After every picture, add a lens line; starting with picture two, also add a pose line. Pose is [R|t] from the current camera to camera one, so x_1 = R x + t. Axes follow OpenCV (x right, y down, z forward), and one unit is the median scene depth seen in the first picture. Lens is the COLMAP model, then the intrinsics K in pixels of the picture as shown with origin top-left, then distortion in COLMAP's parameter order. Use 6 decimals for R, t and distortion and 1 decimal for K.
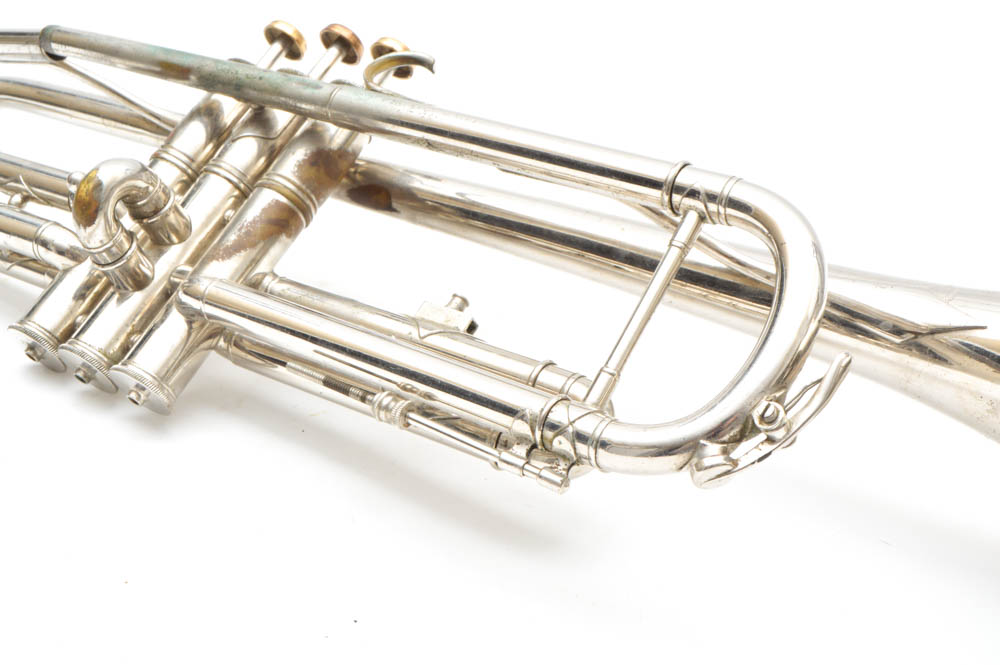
lens RADIAL K [[1625.5, 0, 500.0], [0, 1625.5, 332.5], [0, 0, 1]] dist [-0.134223, 0.038428]
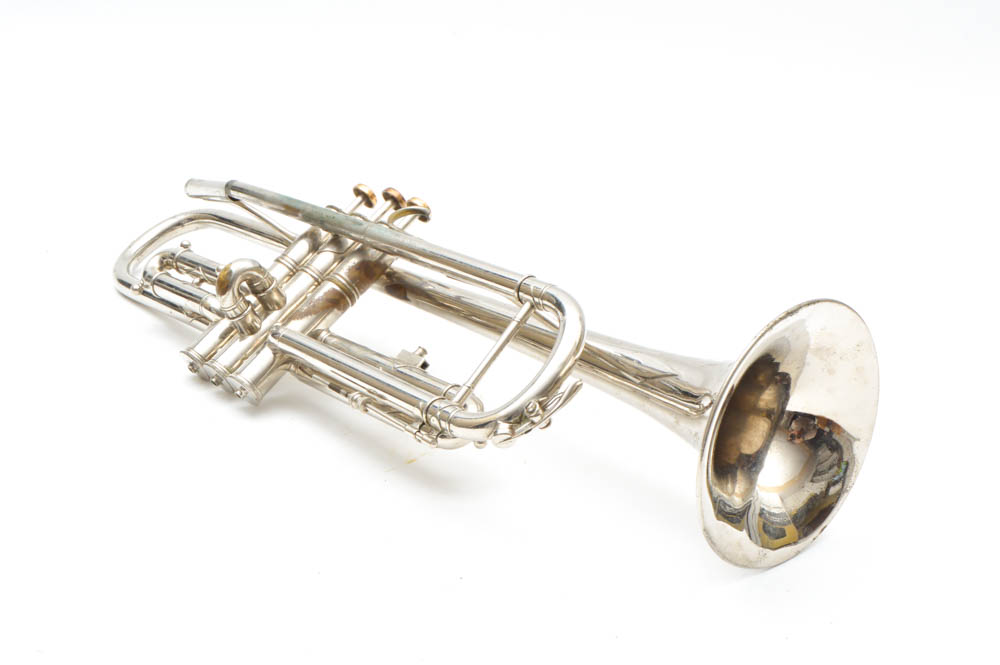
lens RADIAL K [[1487.6, 0, 500.0], [0, 1487.6, 332.5], [0, 0, 1]] dist [-0.223910, -0.003775]
pose [[0.981927, 0.062849, -0.178518, 0.324050], [-0.078149, 0.993726, -0.080004, 0.078102], [0.172370, 0.092510, 0.980679, -0.514570]]
